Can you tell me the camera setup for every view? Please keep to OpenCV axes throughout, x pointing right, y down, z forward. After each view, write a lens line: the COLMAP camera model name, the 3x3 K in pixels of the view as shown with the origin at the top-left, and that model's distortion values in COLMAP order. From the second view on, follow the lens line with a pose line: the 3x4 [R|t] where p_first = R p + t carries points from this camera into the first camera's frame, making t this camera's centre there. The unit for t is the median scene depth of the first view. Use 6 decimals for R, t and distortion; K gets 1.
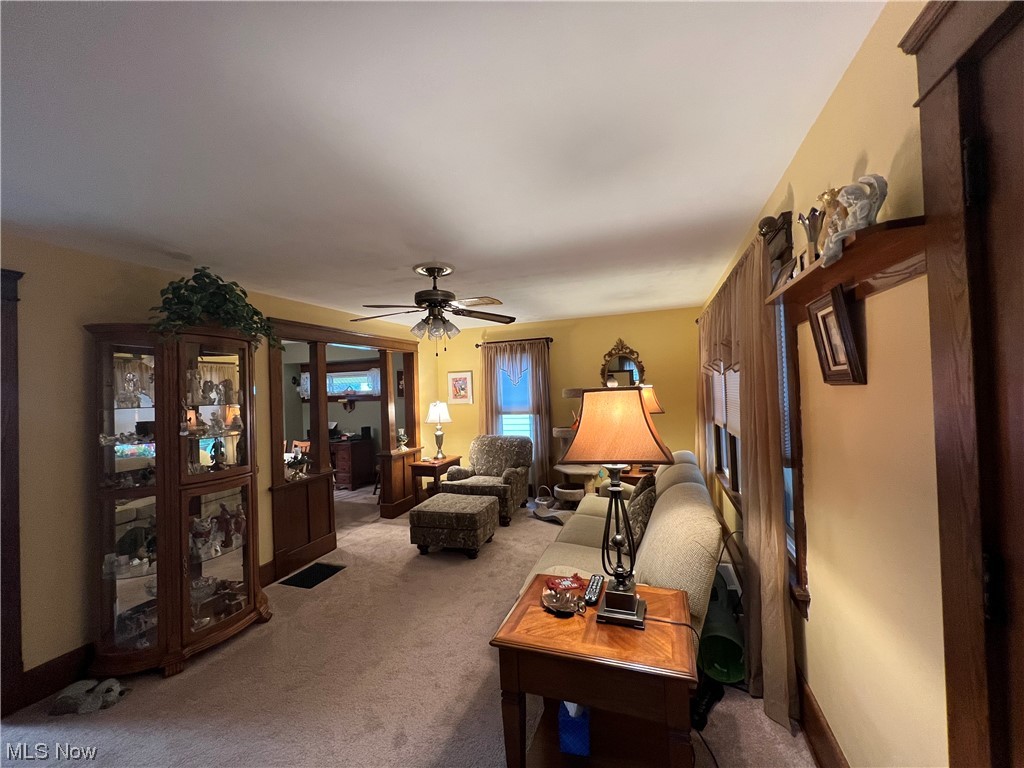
lens RADIAL K [[411.5, 0, 512.0], [0, 411.5, 384.0], [0, 0, 1]] dist [0.001539, 0.000397]
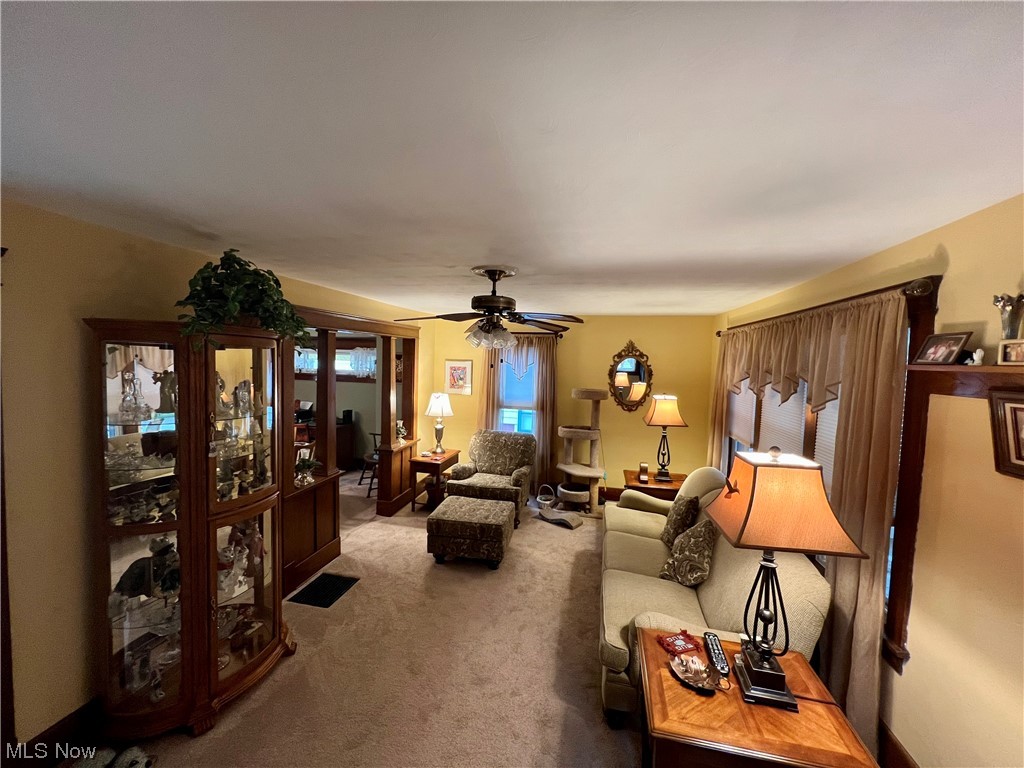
lens RADIAL K [[411.5, 0, 512.0], [0, 411.5, 384.0], [0, 0, 1]] dist [0.001539, 0.000397]
pose [[0.989825, 0.056431, 0.130619, -0.180819], [-0.065793, 0.995479, 0.068503, -0.069093], [-0.126163, -0.076400, 0.989063, 0.062248]]
